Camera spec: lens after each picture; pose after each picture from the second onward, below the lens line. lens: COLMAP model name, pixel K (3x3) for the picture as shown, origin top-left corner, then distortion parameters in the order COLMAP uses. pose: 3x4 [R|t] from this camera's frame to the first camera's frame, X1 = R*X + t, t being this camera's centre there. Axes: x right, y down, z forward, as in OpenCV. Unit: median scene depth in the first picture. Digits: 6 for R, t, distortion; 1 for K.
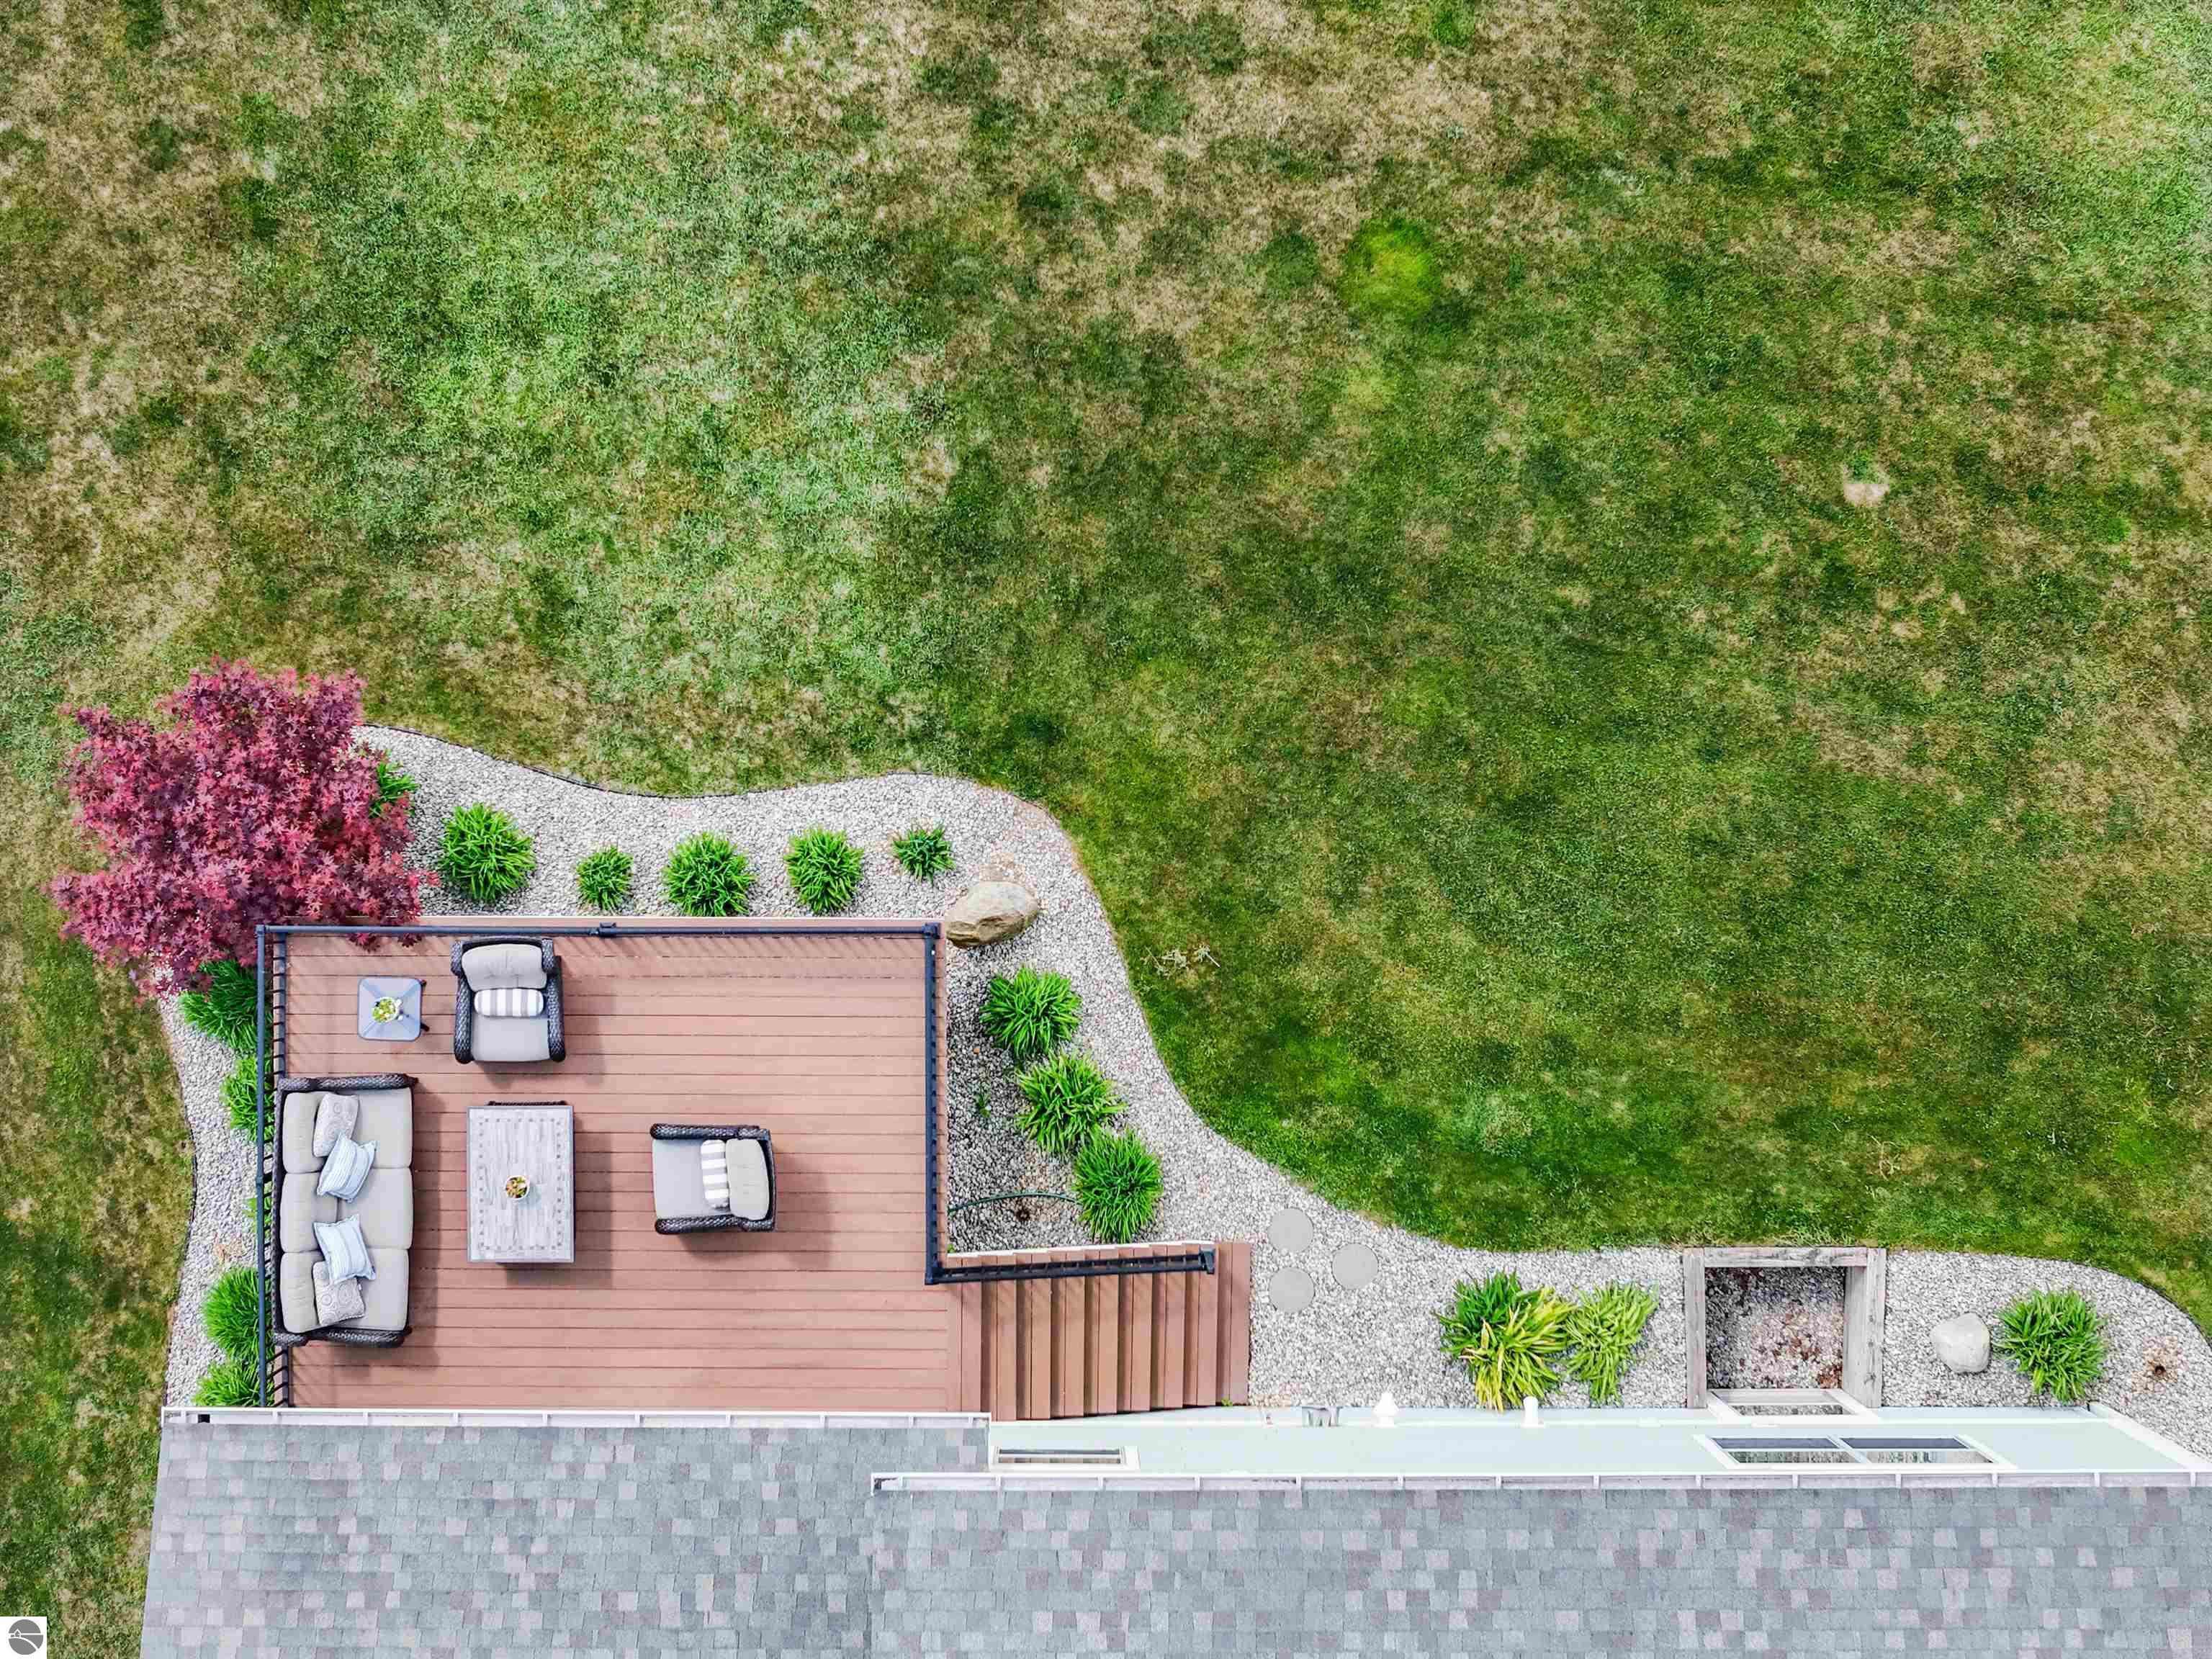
lens RADIAL K [[4516.7, 0, 1106.0], [0, 4516.7, 829.5], [0, 0, 1]] dist [-0.213175, 0.826201]
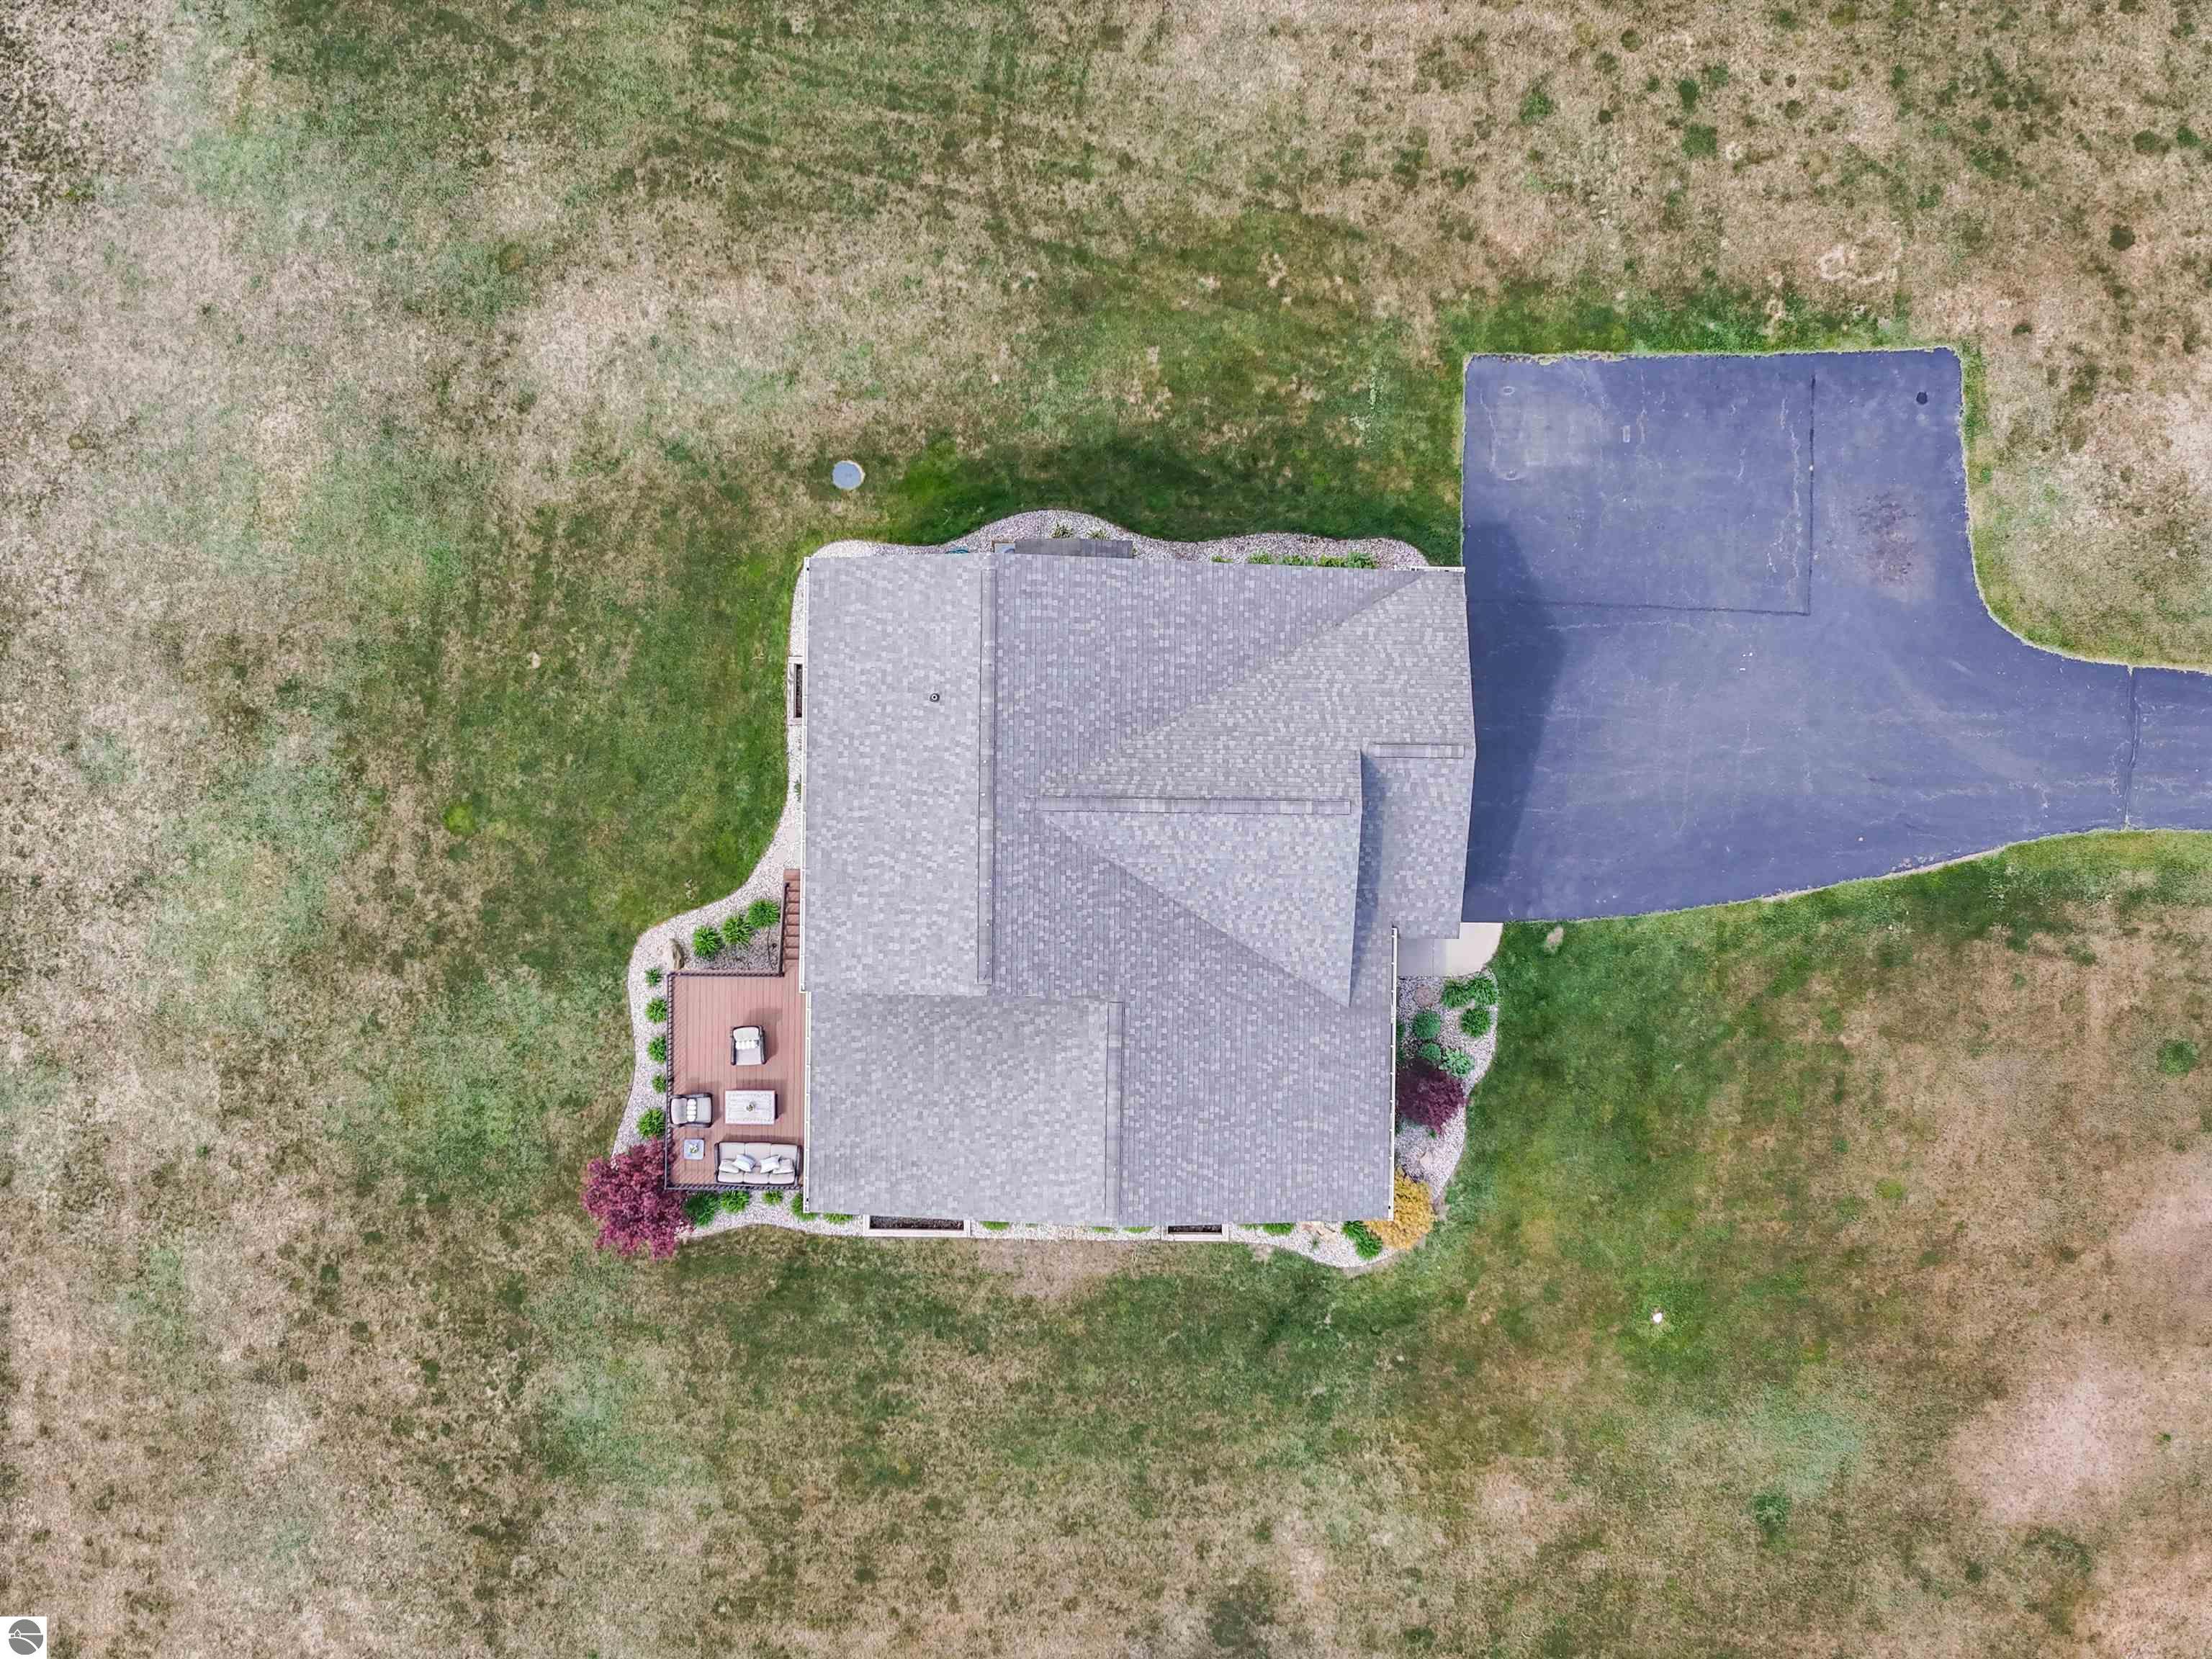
lens RADIAL K [[4516.7, 0, 1106.0], [0, 4516.7, 829.5], [0, 0, 1]] dist [-0.213175, 0.826201]
pose [[0.008776, -0.999961, -0.001032, 0.063543], [0.999888, 0.008763, 0.012167, 0.268050], [-0.012158, -0.001139, 0.999925, -1.994319]]
